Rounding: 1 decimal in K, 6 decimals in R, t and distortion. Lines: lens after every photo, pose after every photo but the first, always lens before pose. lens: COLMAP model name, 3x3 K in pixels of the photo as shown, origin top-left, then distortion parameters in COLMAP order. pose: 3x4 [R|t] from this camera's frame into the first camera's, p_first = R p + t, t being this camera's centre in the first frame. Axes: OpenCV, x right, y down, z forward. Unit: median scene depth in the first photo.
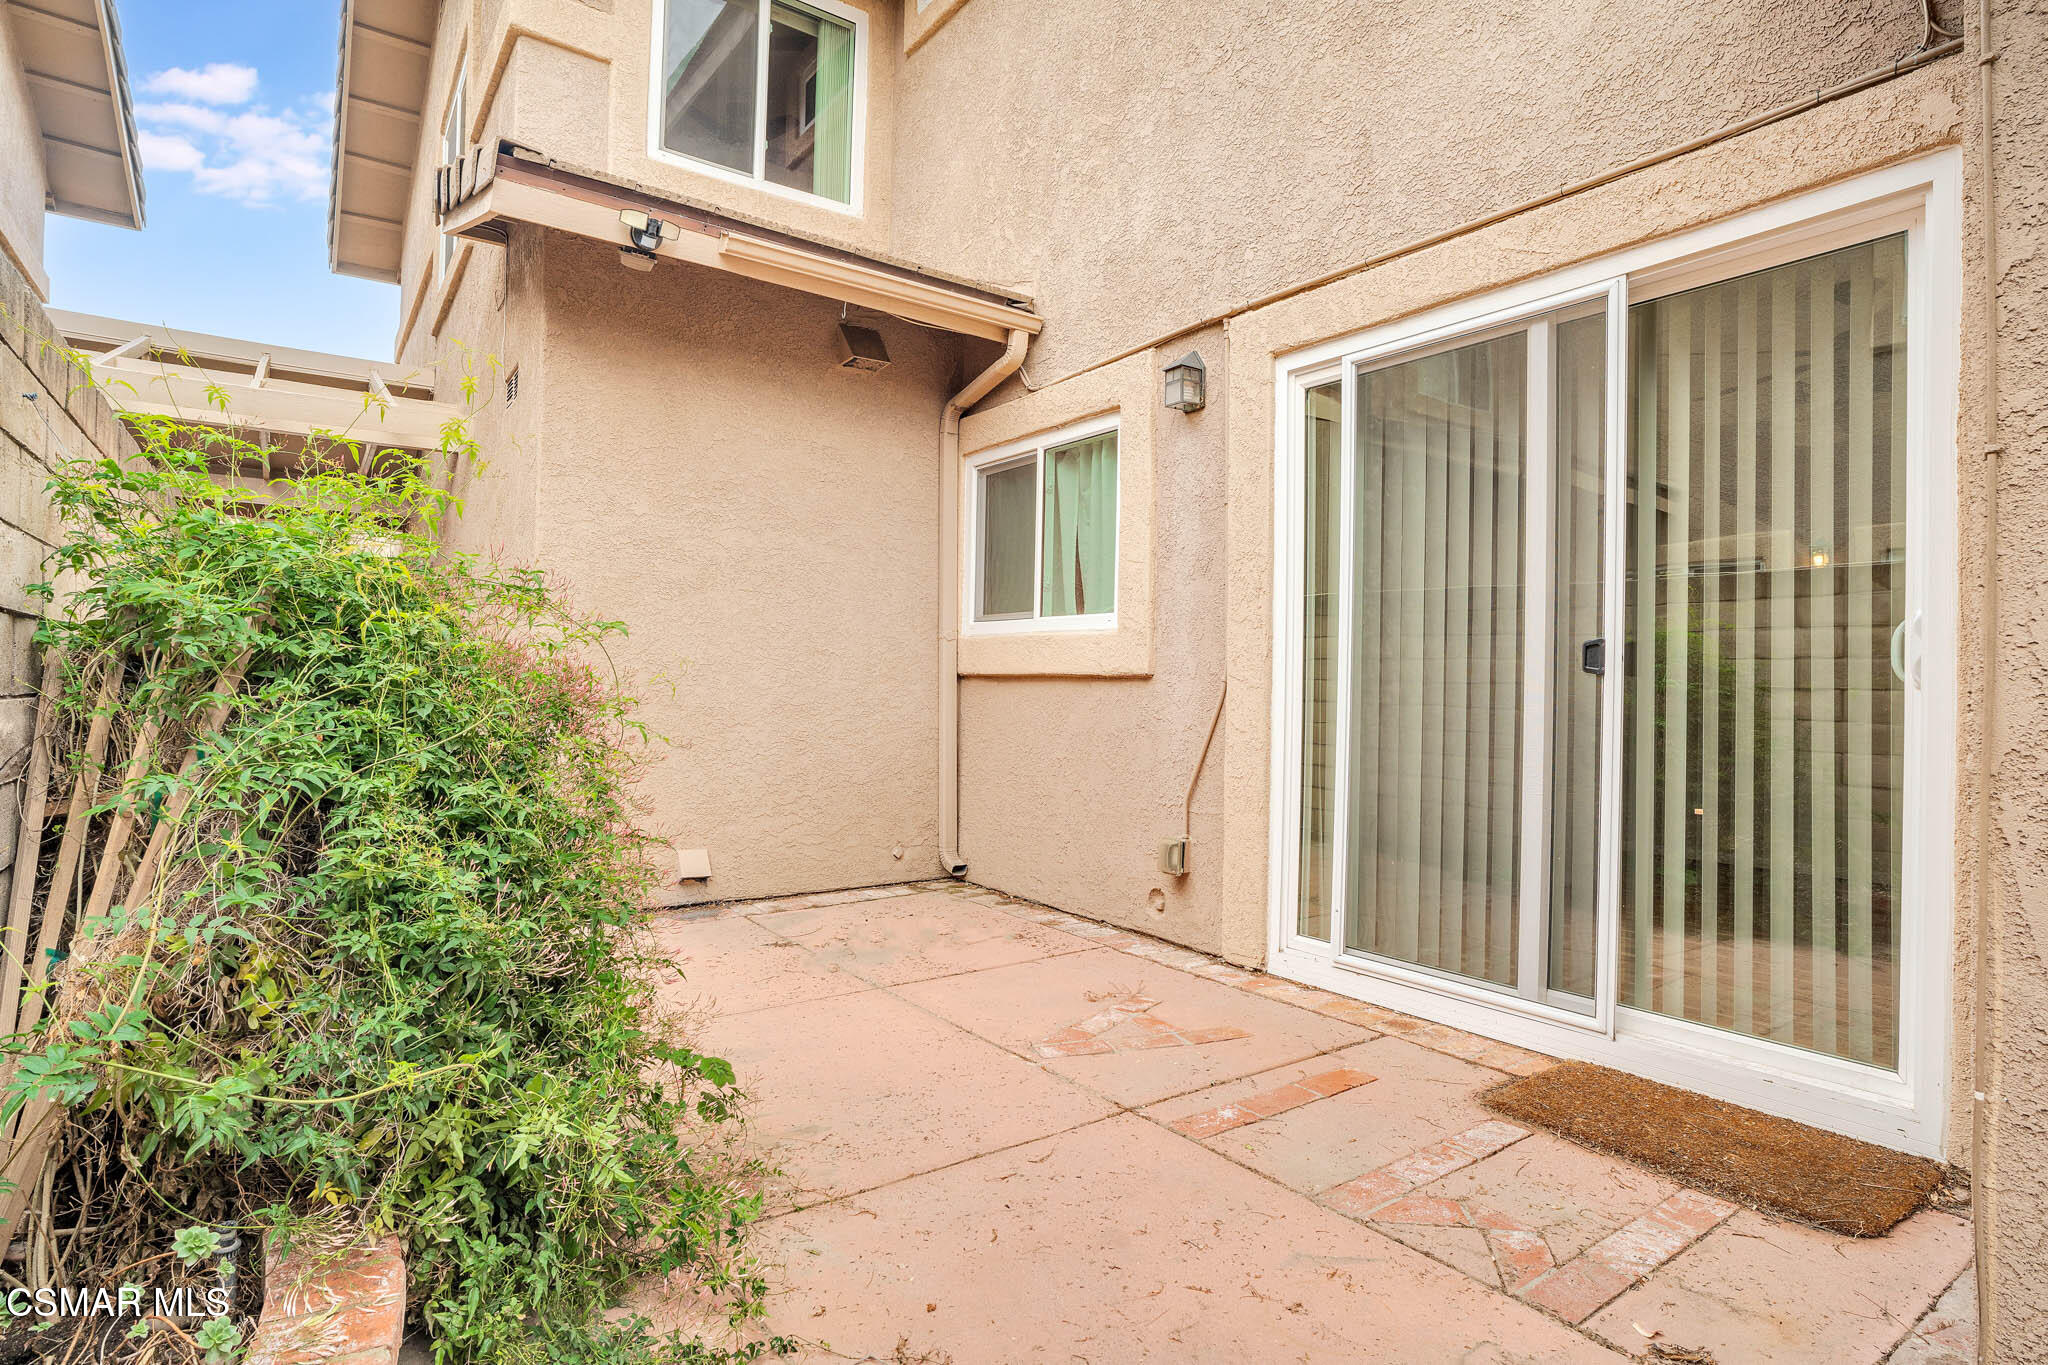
lens RADIAL K [[1059.7, 0, 1013.3], [0, 1059.7, 681.7], [0, 0, 1]] dist [-0.057483, 0.029874]
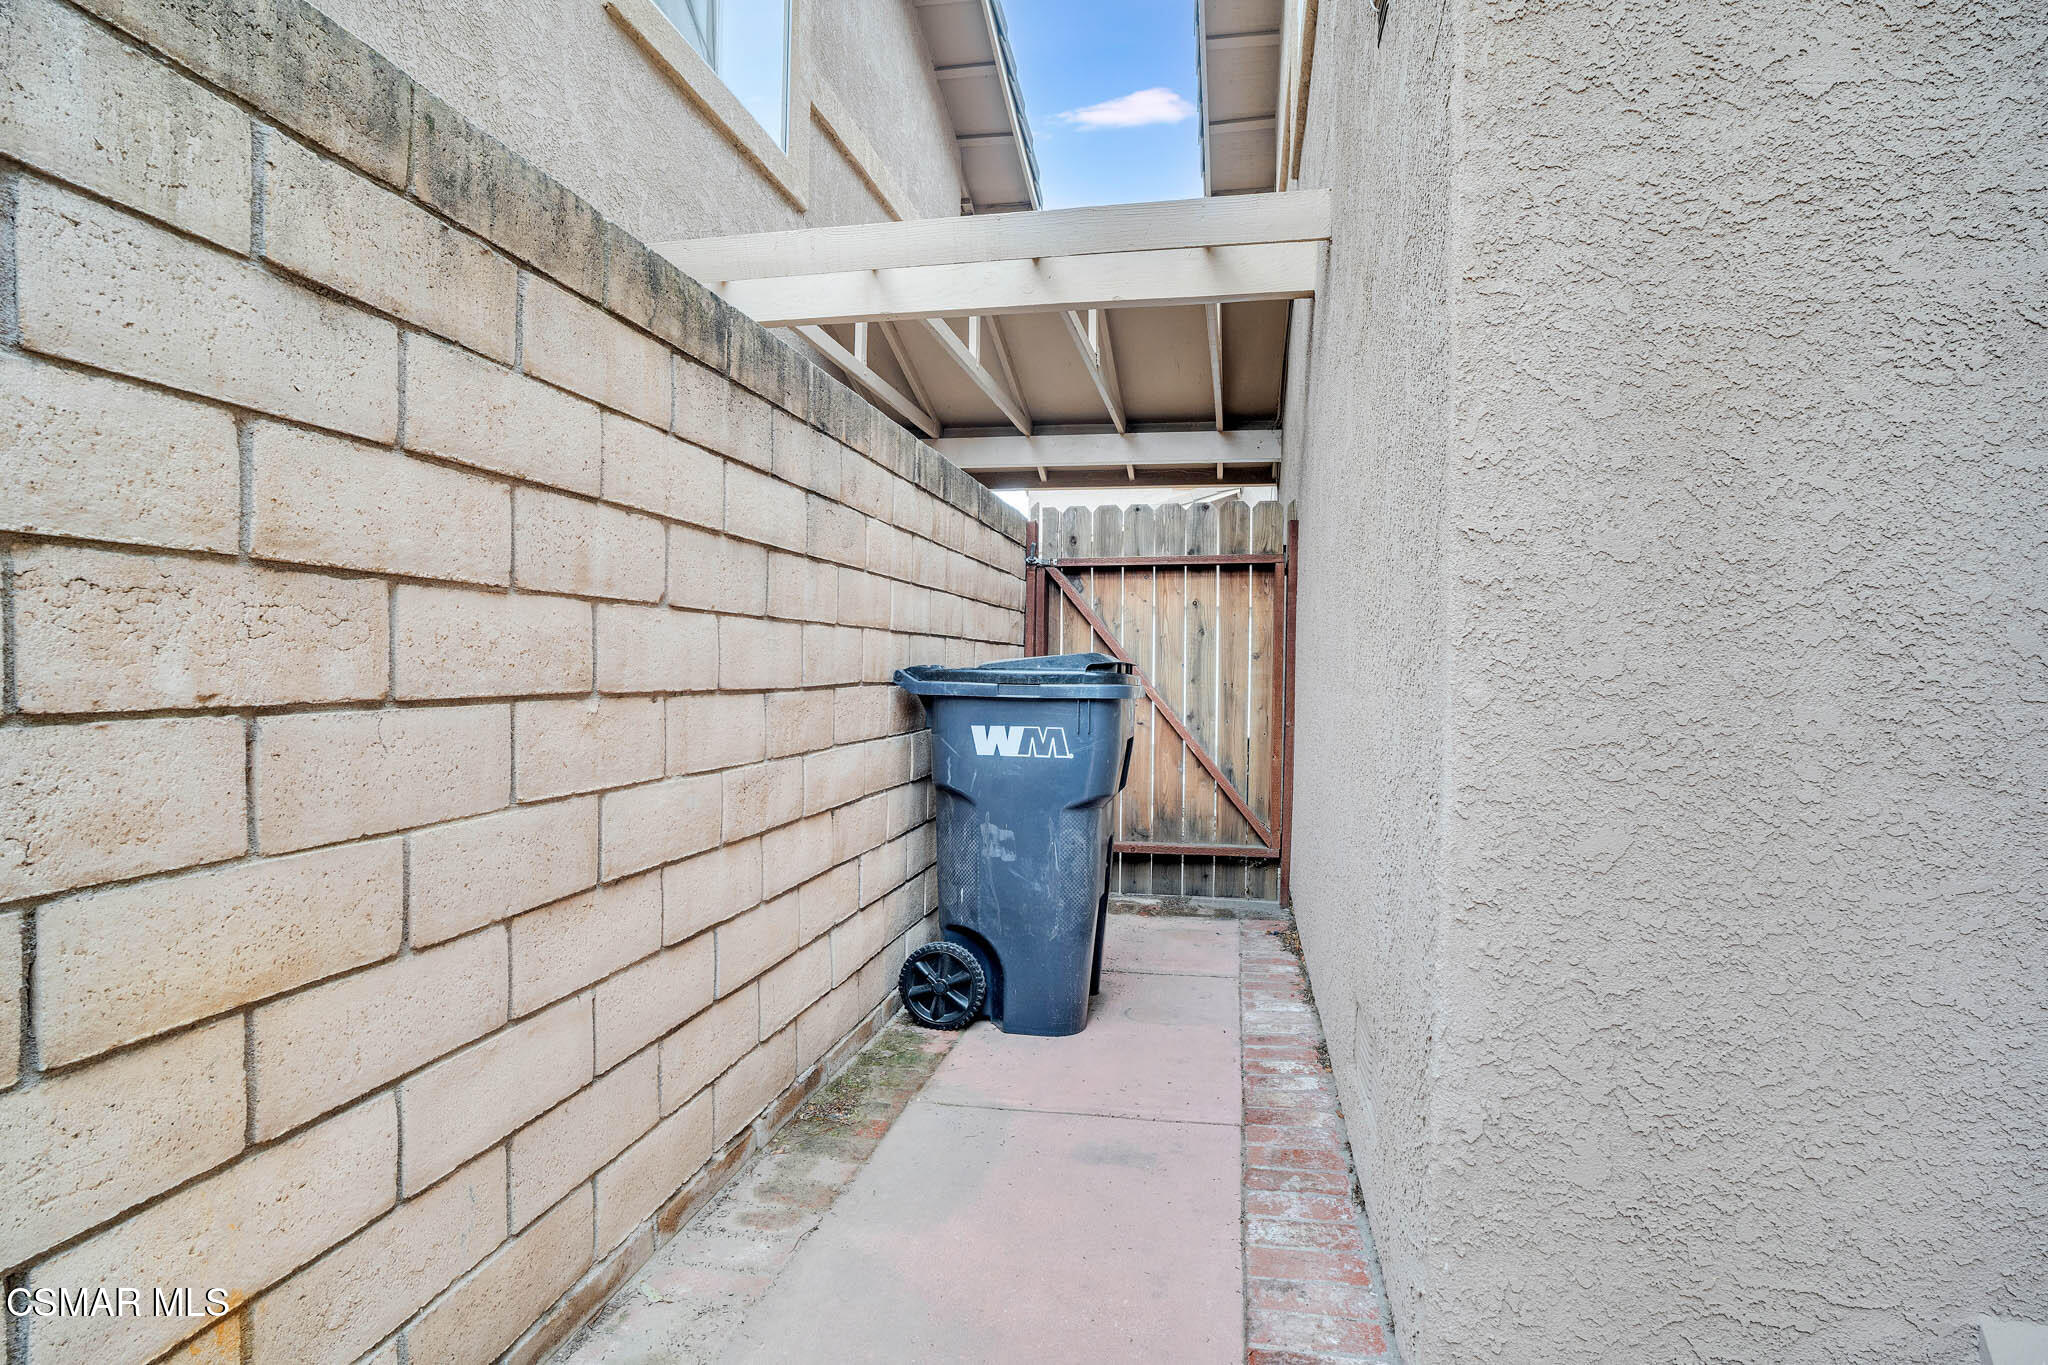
lens RADIAL K [[1059.7, 0, 1013.3], [0, 1059.7, 681.7], [0, 0, 1]] dist [-0.057483, 0.029874]
pose [[0.683976, 0.001808, -0.729502, -0.170339], [-0.002613, 0.999997, 0.000028, -0.000525], [0.729500, 0.001887, 0.683978, 0.369956]]
